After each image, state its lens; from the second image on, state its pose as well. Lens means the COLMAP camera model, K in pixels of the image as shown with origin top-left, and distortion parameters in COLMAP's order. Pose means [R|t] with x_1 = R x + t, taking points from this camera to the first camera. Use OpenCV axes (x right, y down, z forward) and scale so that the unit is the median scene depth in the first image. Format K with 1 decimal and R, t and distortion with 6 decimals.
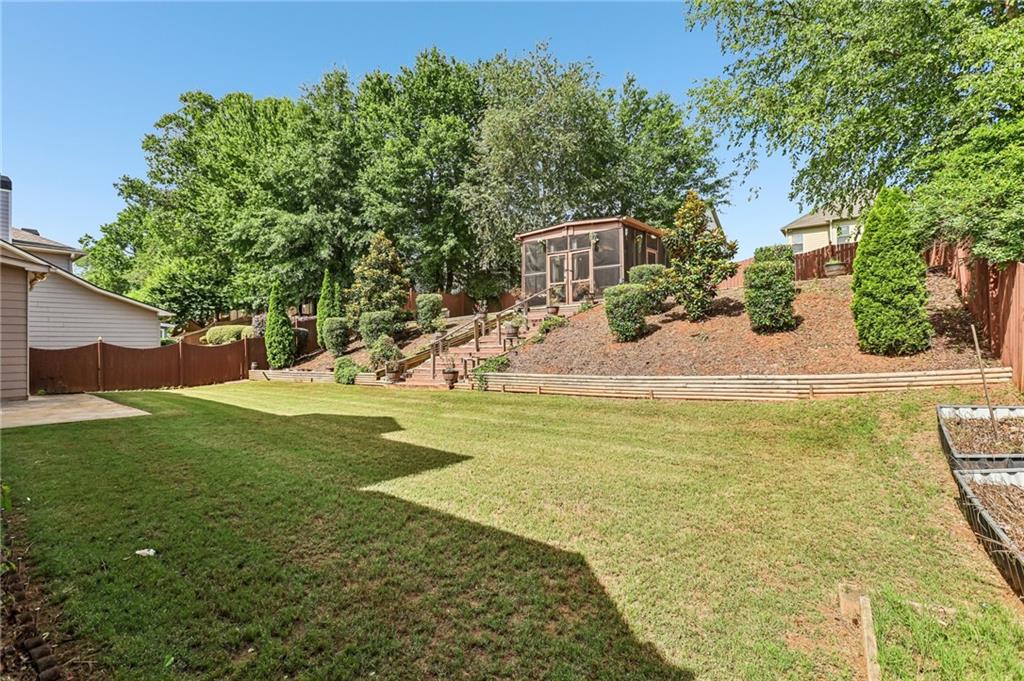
lens RADIAL K [[477.7, 0, 514.7], [0, 477.7, 341.0], [0, 0, 1]] dist [-0.083976, 0.039999]
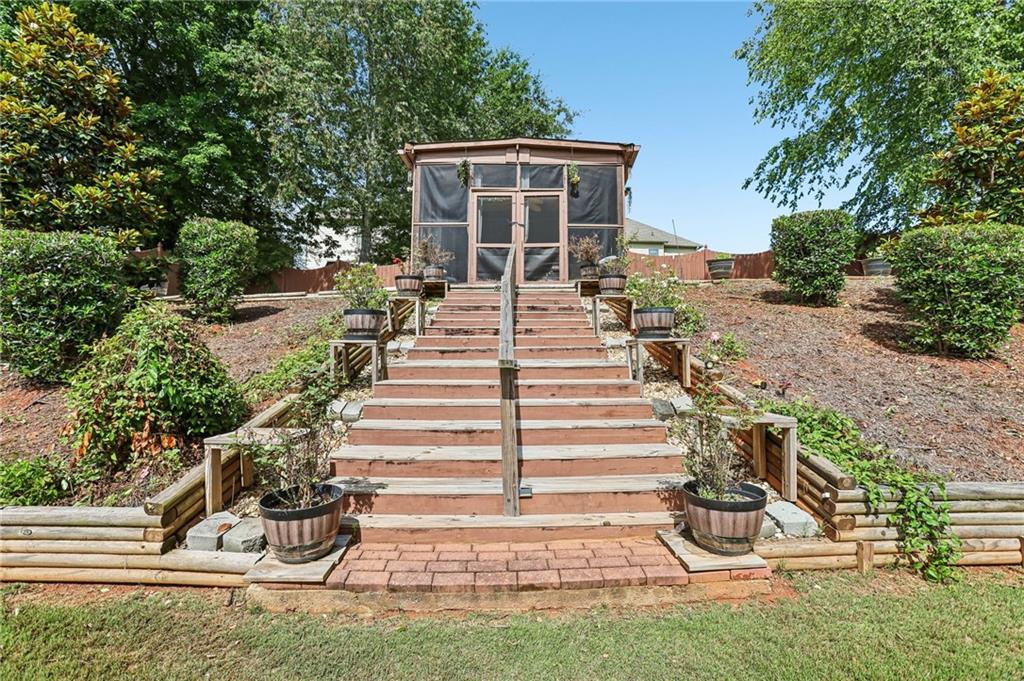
lens RADIAL K [[477.7, 0, 514.7], [0, 477.7, 341.0], [0, 0, 1]] dist [-0.083976, 0.039999]
pose [[0.805851, 0.038115, 0.590890, -0.205767], [-0.021398, 0.999149, -0.035266, 0.005213], [-0.591731, 0.015775, 0.805981, 0.557923]]
